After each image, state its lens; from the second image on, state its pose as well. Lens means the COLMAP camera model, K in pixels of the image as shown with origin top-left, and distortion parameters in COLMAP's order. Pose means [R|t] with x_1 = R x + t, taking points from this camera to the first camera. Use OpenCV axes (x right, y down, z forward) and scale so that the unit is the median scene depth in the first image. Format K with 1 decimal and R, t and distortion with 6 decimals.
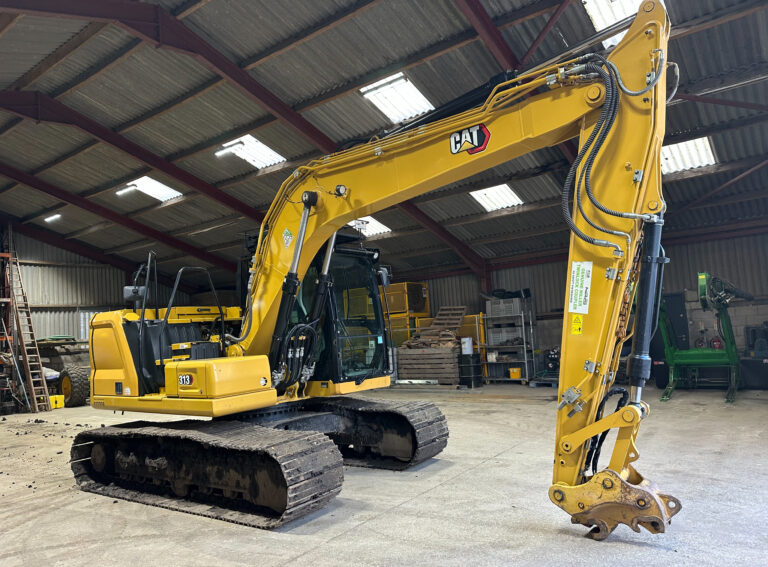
lens RADIAL K [[569.1, 0, 385.6], [0, 569.1, 282.5], [0, 0, 1]] dist [0.040768, -0.050474]
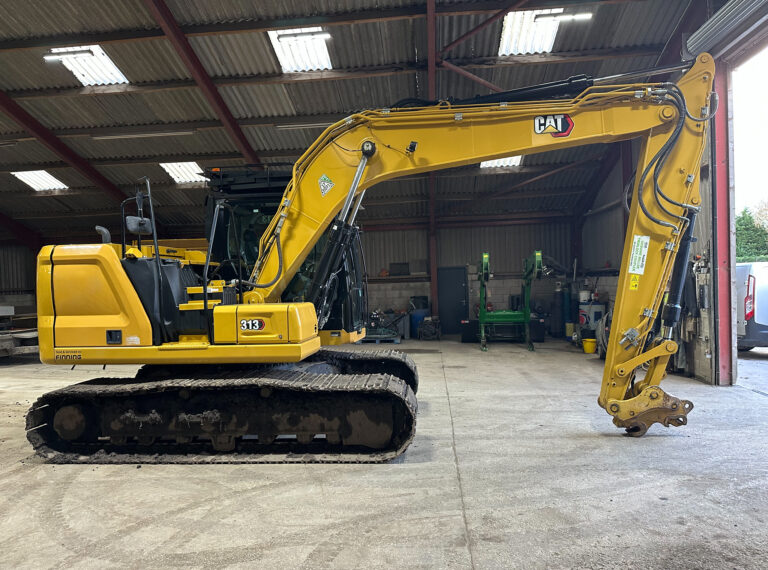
lens RADIAL K [[569.1, 0, 383.8], [0, 569.1, 288.5], [0, 0, 1]] dist [0.040768, -0.050474]
pose [[0.859935, 0.040466, 0.508796, -0.690106], [-0.075087, 0.996036, 0.047690, 0.055280], [-0.504850, -0.079214, 0.859565, 0.111708]]
